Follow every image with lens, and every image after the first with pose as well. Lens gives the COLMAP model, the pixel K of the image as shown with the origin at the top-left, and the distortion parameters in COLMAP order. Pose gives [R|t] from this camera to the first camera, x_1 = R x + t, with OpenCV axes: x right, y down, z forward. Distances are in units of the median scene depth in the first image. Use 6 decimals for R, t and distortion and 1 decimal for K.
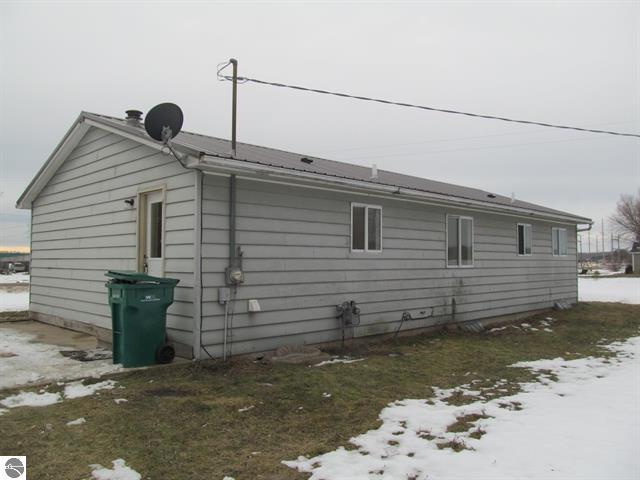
lens RADIAL K [[533.9, 0, 325.5], [0, 533.9, 242.2], [0, 0, 1]] dist [-0.058468, 0.007896]
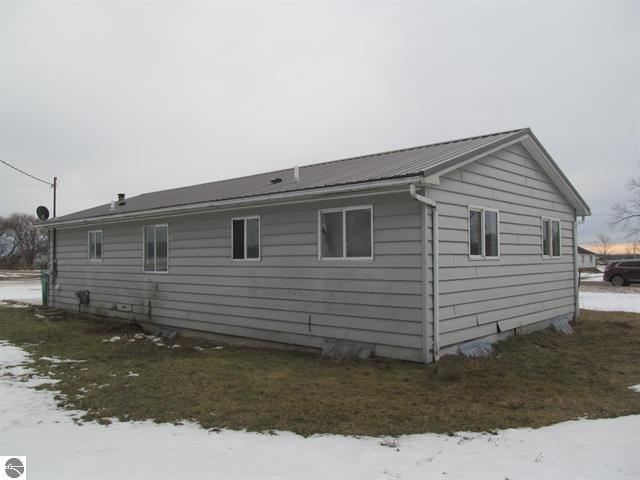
lens RADIAL K [[533.9, 0, 323.9], [0, 533.9, 238.4], [0, 0, 1]] dist [-0.058468, 0.007896]
pose [[0.056461, -0.061929, -0.996482, 1.303831], [0.021528, 0.997918, -0.060799, 0.048090], [0.998173, -0.018020, 0.057677, 1.233851]]
